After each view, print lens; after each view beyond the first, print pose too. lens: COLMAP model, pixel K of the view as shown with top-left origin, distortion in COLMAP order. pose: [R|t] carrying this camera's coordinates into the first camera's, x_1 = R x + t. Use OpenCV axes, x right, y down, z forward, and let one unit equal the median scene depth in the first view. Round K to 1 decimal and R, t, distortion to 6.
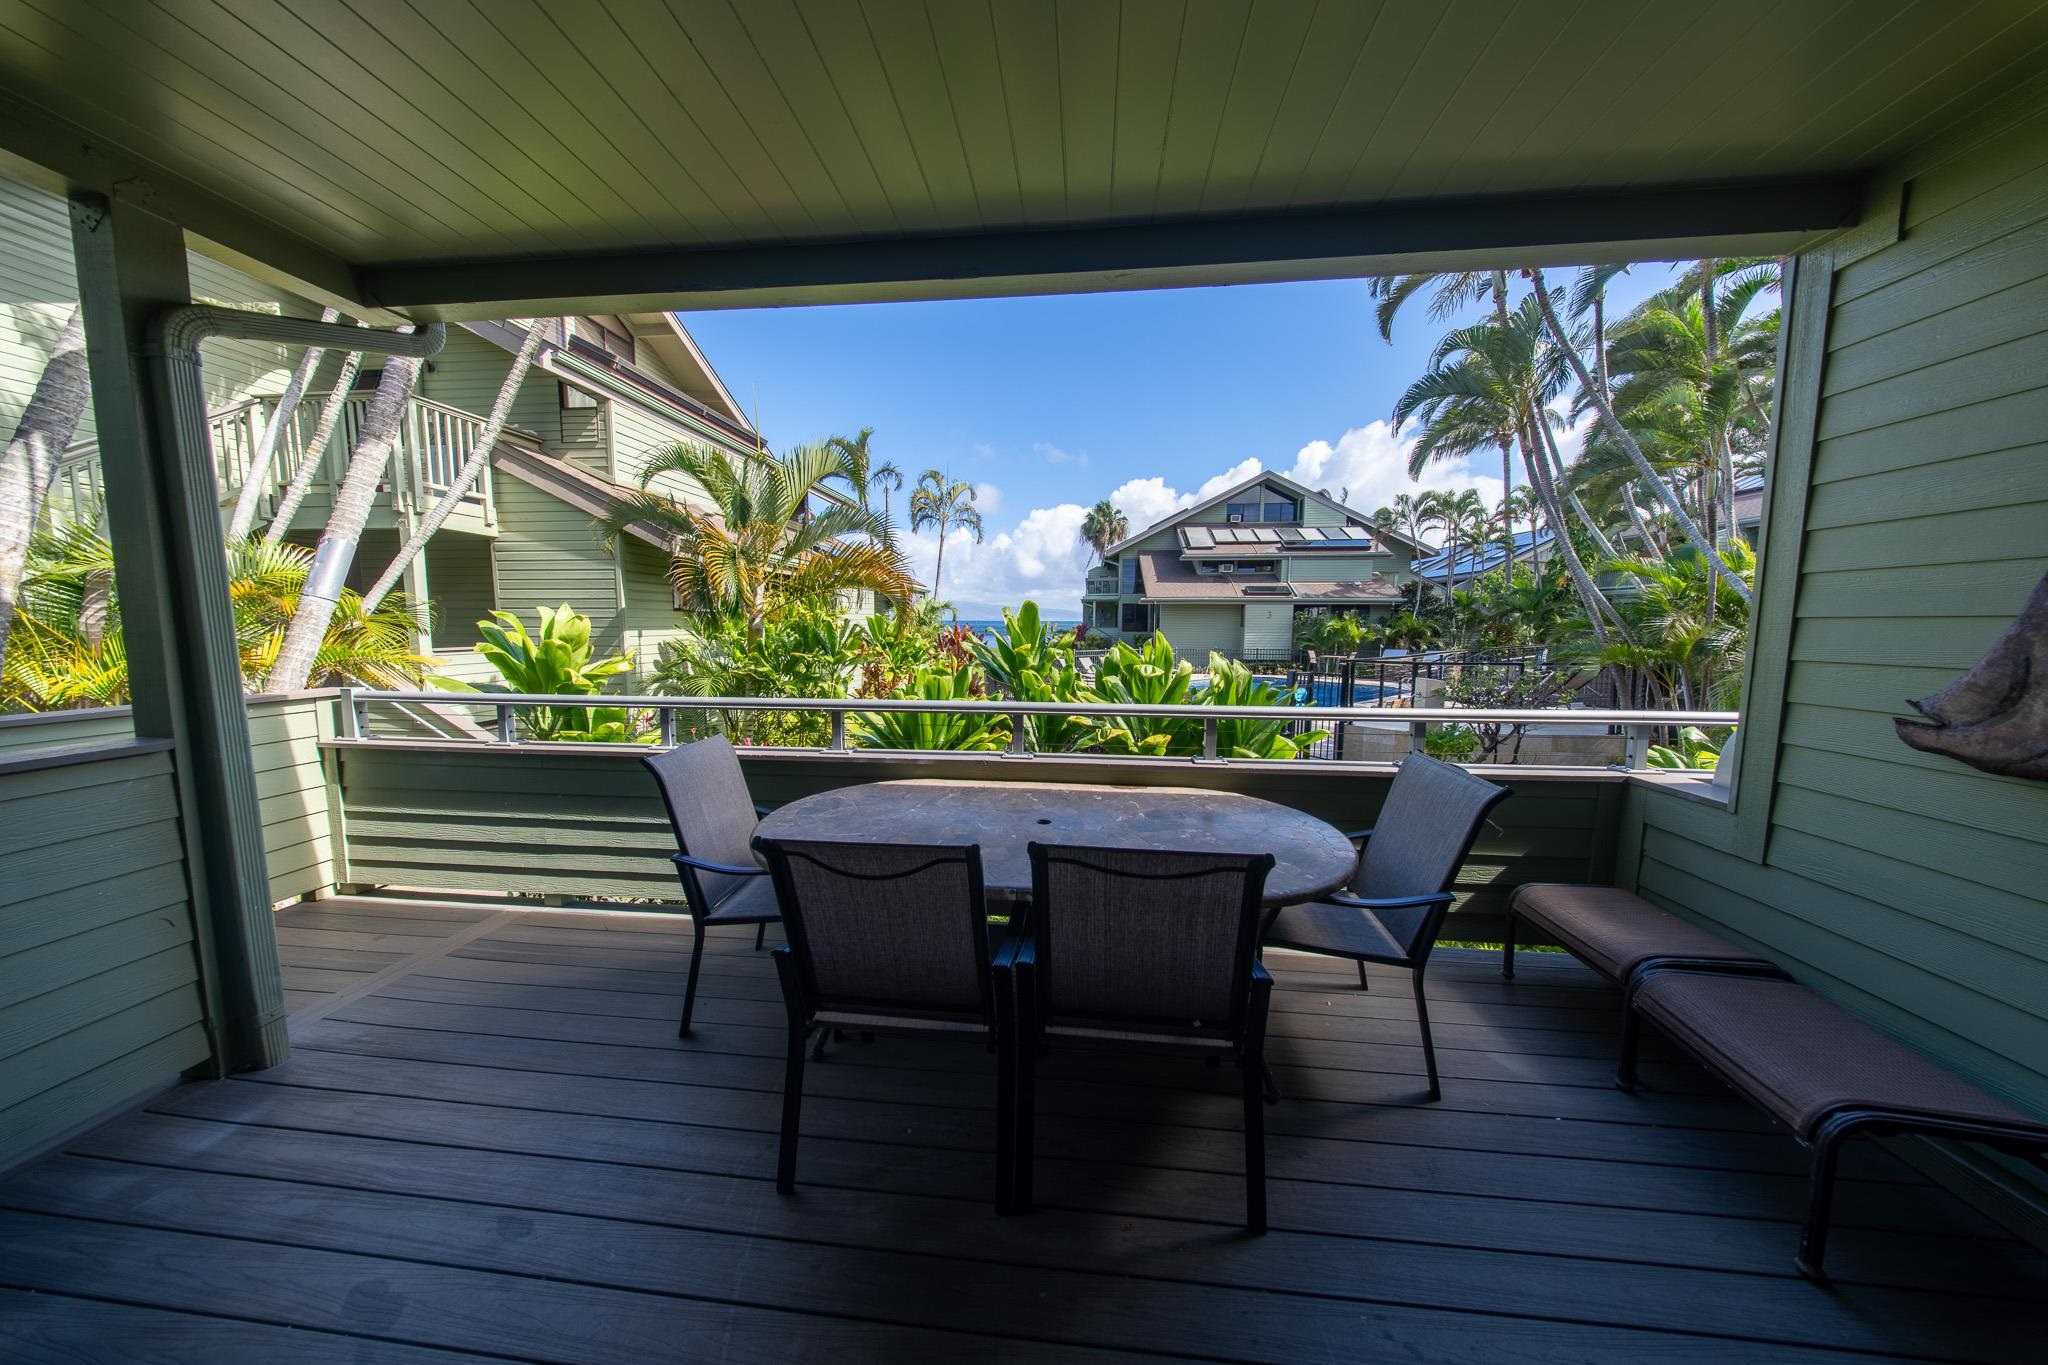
lens RADIAL K [[604.7, 0, 1027.5], [0, 604.7, 678.7], [0, 0, 1]] dist [0.009738, -0.004964]
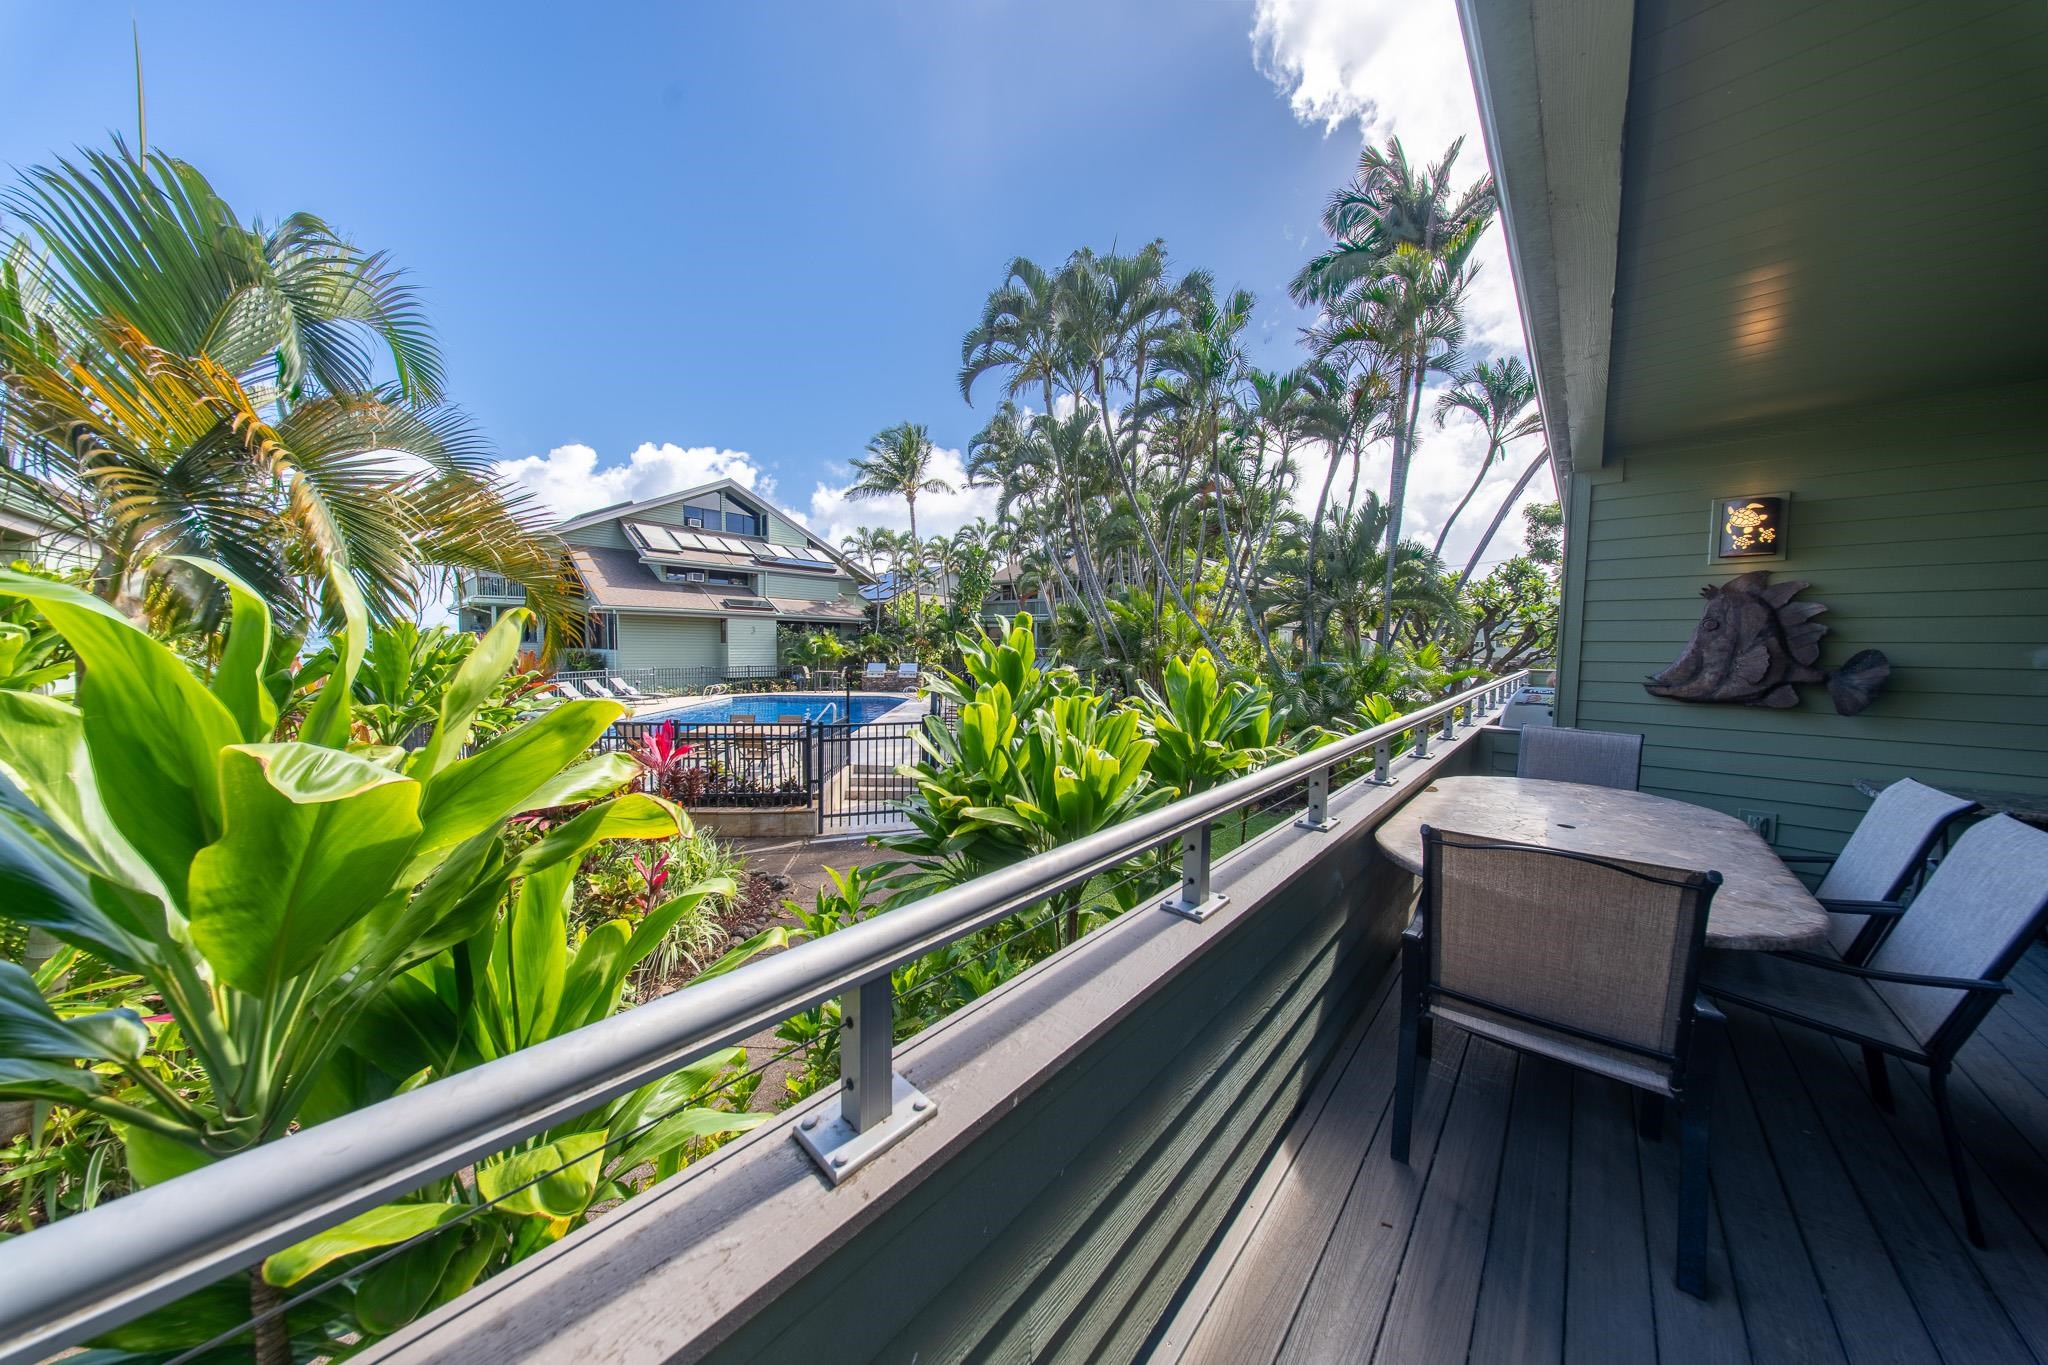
lens RADIAL K [[604.7, 0, 1027.5], [0, 604.7, 678.7], [0, 0, 1]] dist [0.009738, -0.004964]
pose [[0.600666, -0.043723, 0.798304, -0.102595], [0.064487, 0.997900, 0.006132, -0.006806], [-0.796895, 0.047797, 0.602224, 0.079939]]
